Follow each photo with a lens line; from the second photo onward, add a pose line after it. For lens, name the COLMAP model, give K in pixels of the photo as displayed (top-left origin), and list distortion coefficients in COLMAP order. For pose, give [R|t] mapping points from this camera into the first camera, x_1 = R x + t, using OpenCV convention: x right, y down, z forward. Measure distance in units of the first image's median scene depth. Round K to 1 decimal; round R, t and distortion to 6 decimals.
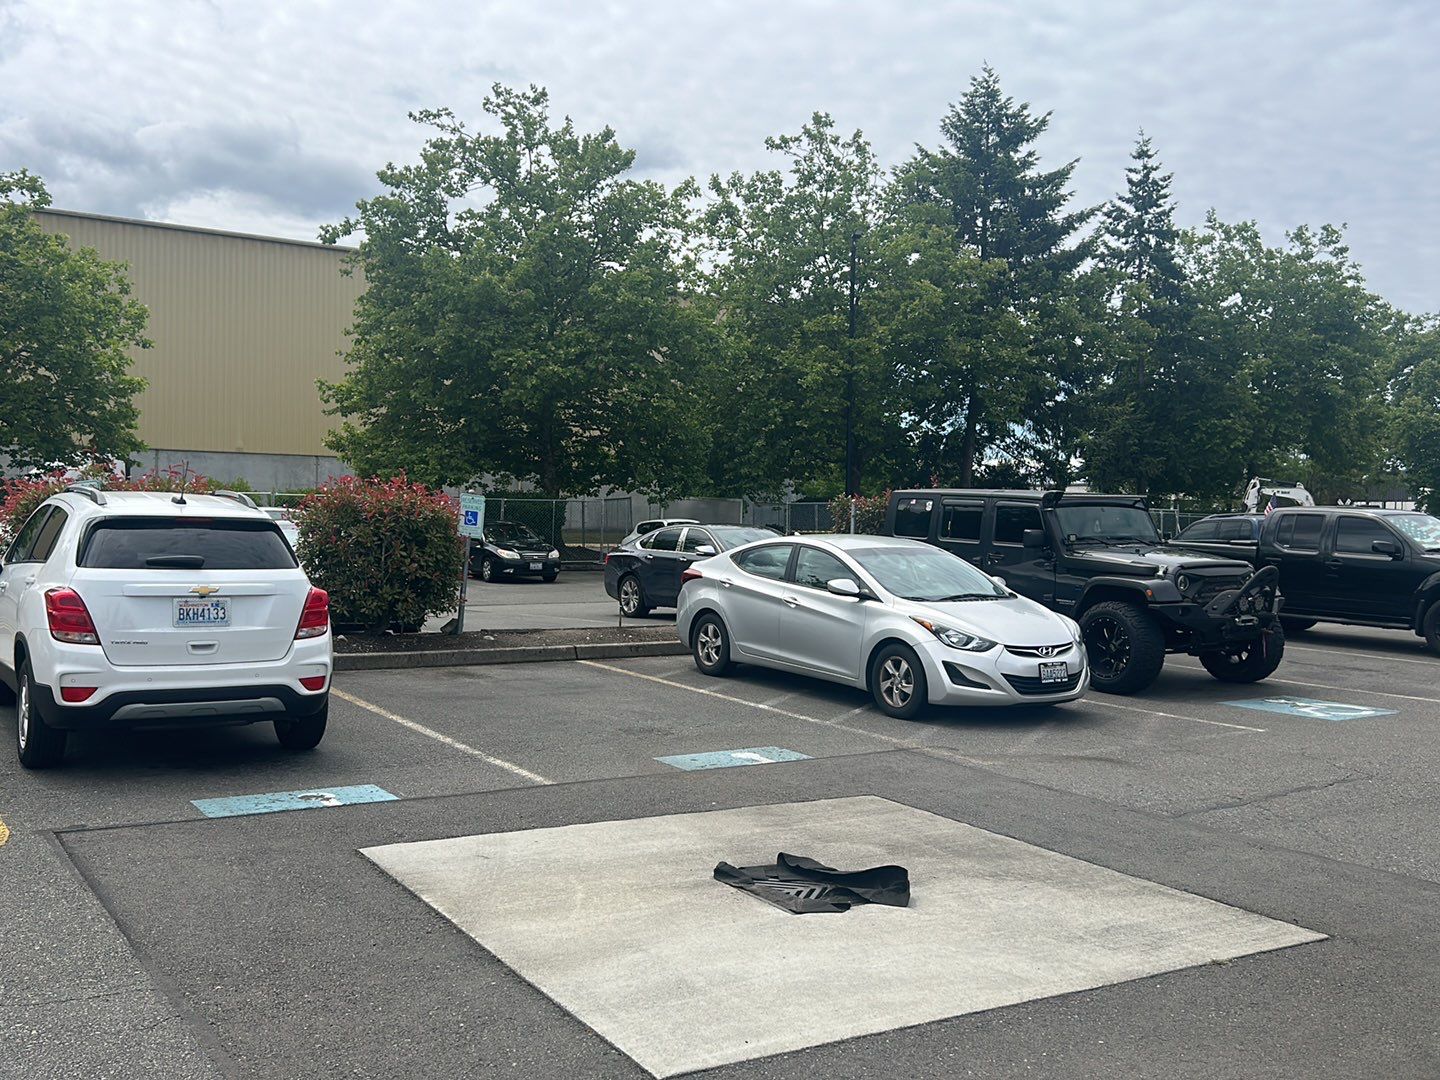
lens RADIAL K [[1380.5, 0, 720.0], [0, 1380.5, 540.0], [0, 0, 1]] dist [0.095202, -0.011976]
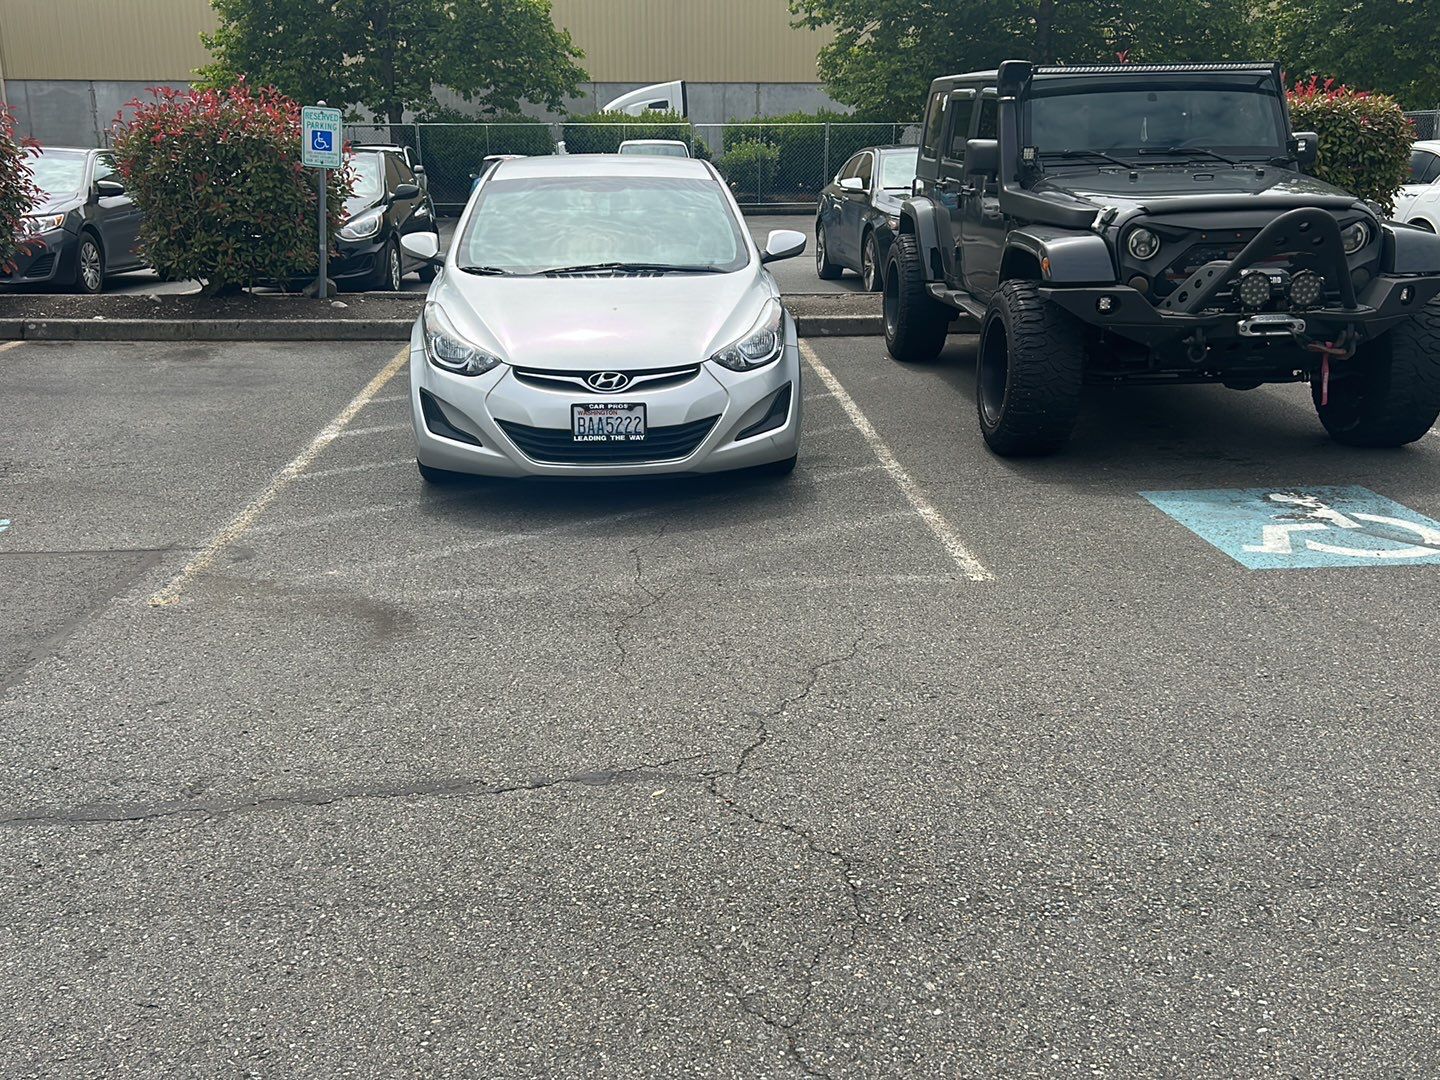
lens RADIAL K [[1380.5, 0, 720.0], [0, 1380.5, 540.0], [0, 0, 1]] dist [0.095202, -0.011976]
pose [[0.856449, 0.119280, -0.502262, 0.509988], [0.011199, 0.968418, 0.249082, 0.008459], [0.516110, -0.218951, 0.828064, 0.546268]]
